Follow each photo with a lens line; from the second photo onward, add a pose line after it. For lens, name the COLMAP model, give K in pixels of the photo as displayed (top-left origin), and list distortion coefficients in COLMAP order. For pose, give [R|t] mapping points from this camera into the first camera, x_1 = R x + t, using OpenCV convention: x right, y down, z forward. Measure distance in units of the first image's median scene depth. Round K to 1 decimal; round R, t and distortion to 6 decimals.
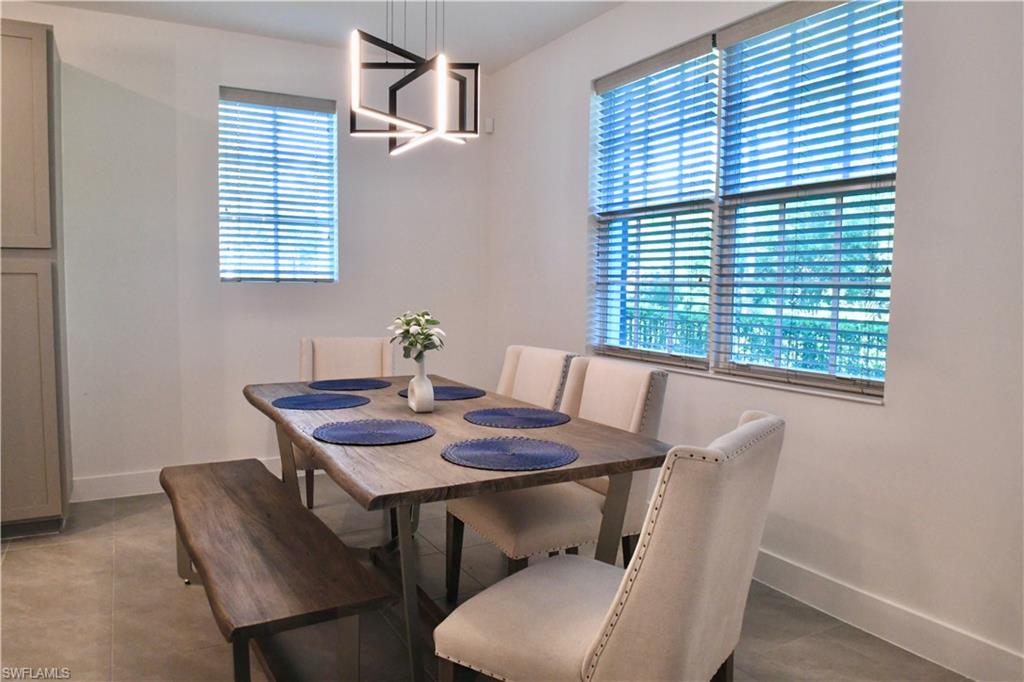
lens RADIAL K [[698.8, 0, 509.4], [0, 698.8, 343.1], [0, 0, 1]] dist [-0.047355, -0.002419]
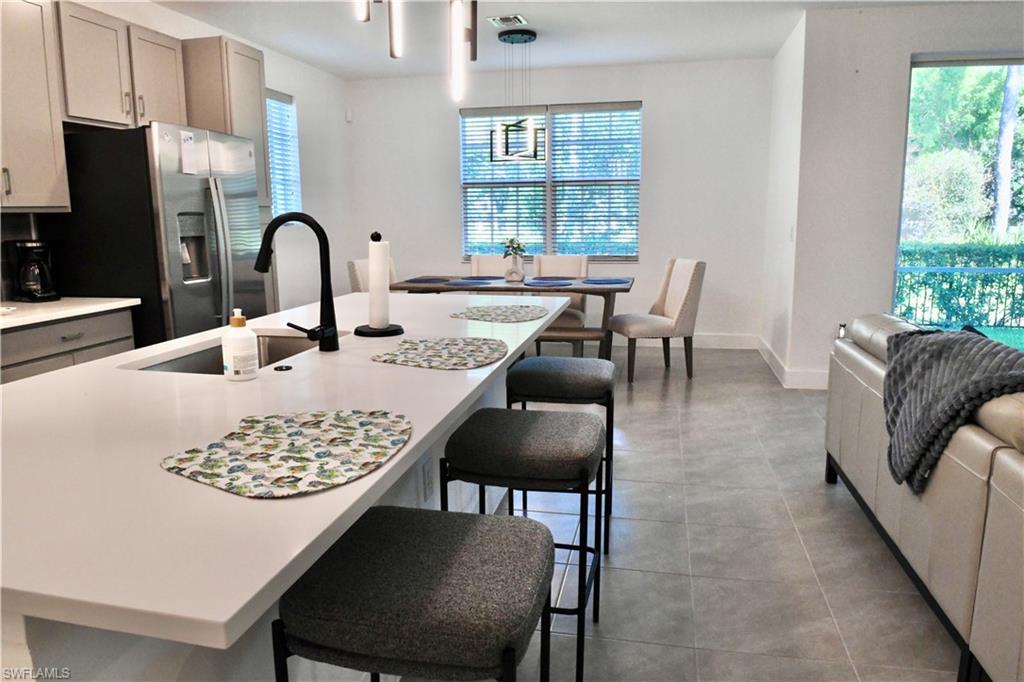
lens RADIAL K [[698.8, 0, 512.5], [0, 698.8, 346.6], [0, 0, 1]] dist [-0.047355, -0.002419]
pose [[0.662649, -0.153444, 0.733043, -1.543670], [0.076319, 0.987526, 0.137723, -0.007224], [-0.745031, -0.035317, 0.666094, -0.418278]]
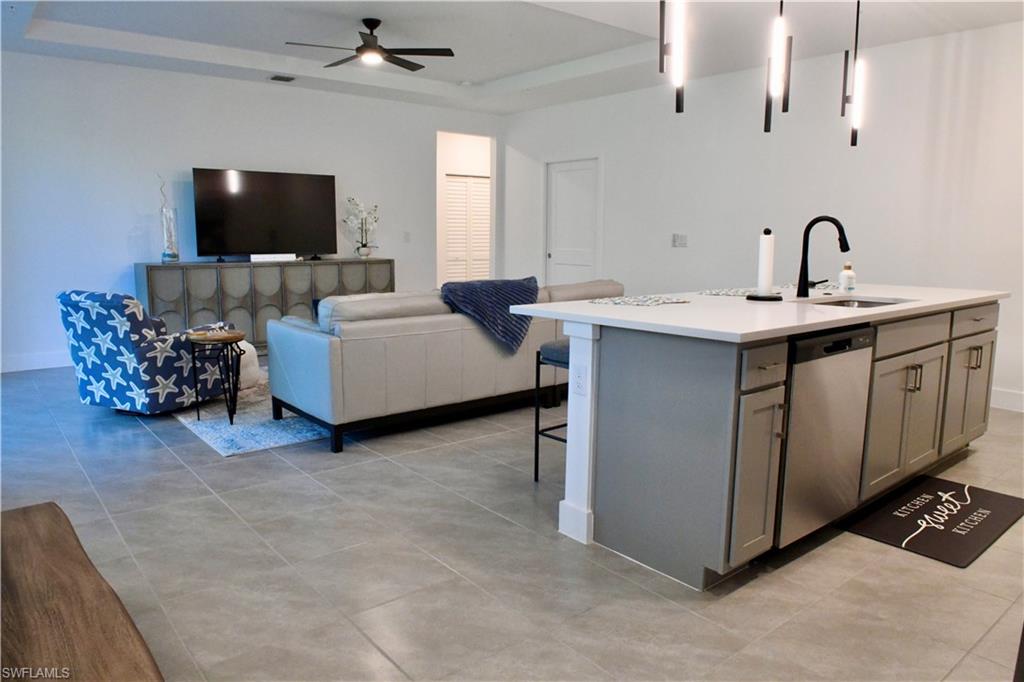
lens RADIAL K [[698.8, 0, 508.6], [0, 698.8, 342.5], [0, 0, 1]] dist [-0.047355, -0.002419]
pose [[-0.984554, 0.006947, -0.174945, -0.513452], [-0.033840, 0.972820, 0.229077, -0.096459], [0.171781, 0.231459, -0.957558, 1.156974]]
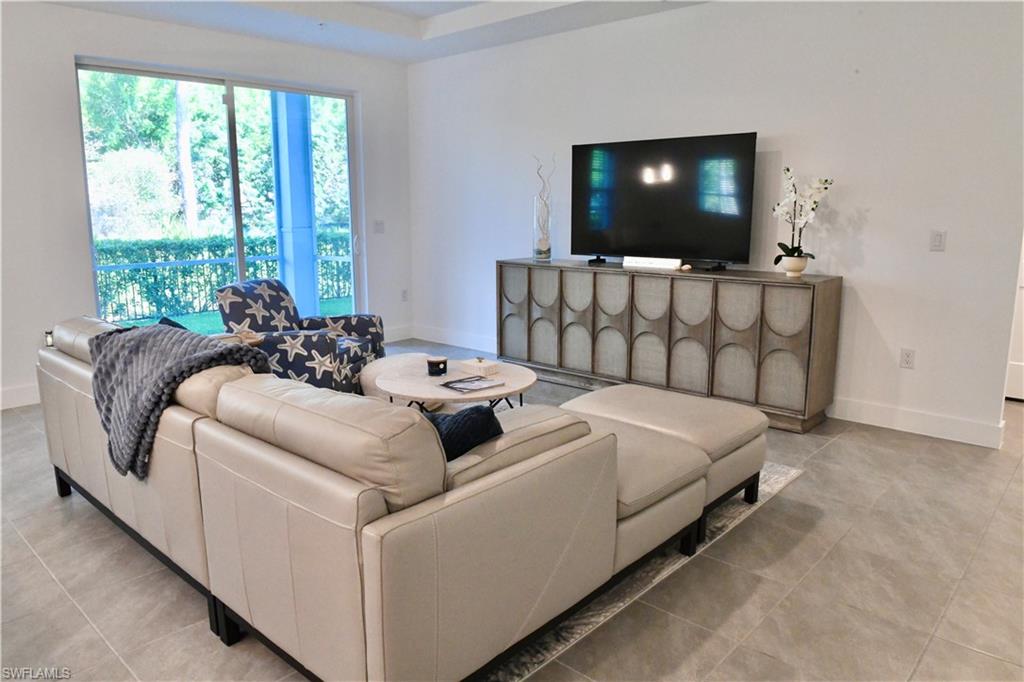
lens RADIAL K [[698.8, 0, 508.1], [0, 698.8, 342.8], [0, 0, 1]] dist [-0.047355, -0.002419]
pose [[-0.307727, -0.188976, 0.932519, -1.584197], [0.071593, 0.972701, 0.220744, -0.016113], [-0.948777, 0.134691, -0.285797, -0.450968]]
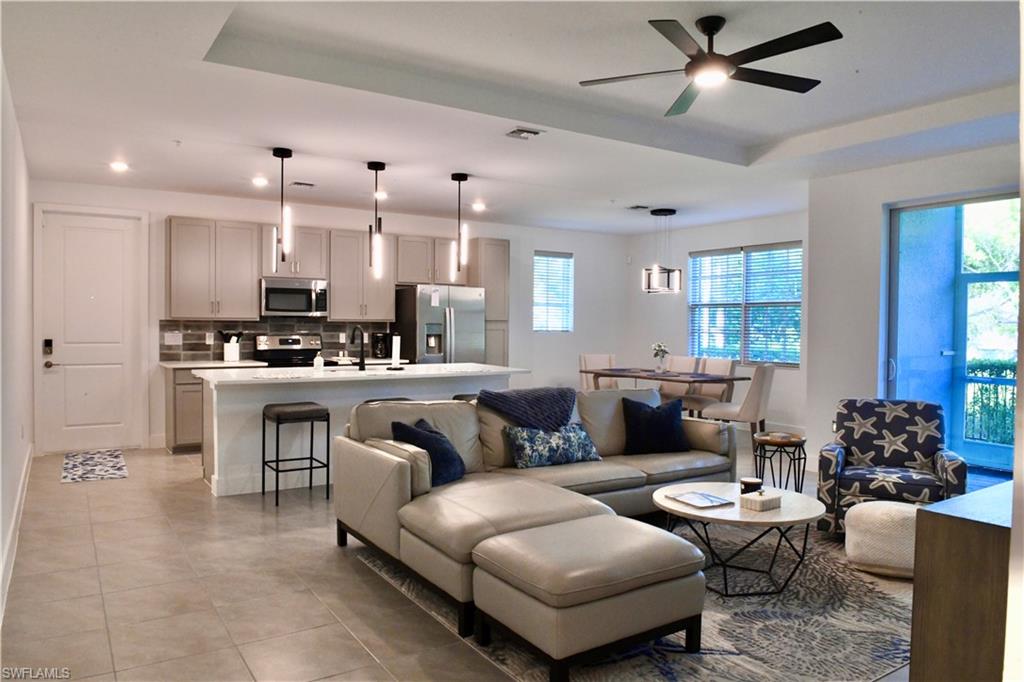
lens RADIAL K [[698.8, 0, 511.2], [0, 698.8, 339.9], [0, 0, 1]] dist [-0.047355, -0.002419]
pose [[0.997608, -0.001869, 0.069100, -0.891604], [0.005830, 0.998347, -0.057173, 0.101205], [-0.068878, 0.057439, 0.995970, -1.853632]]
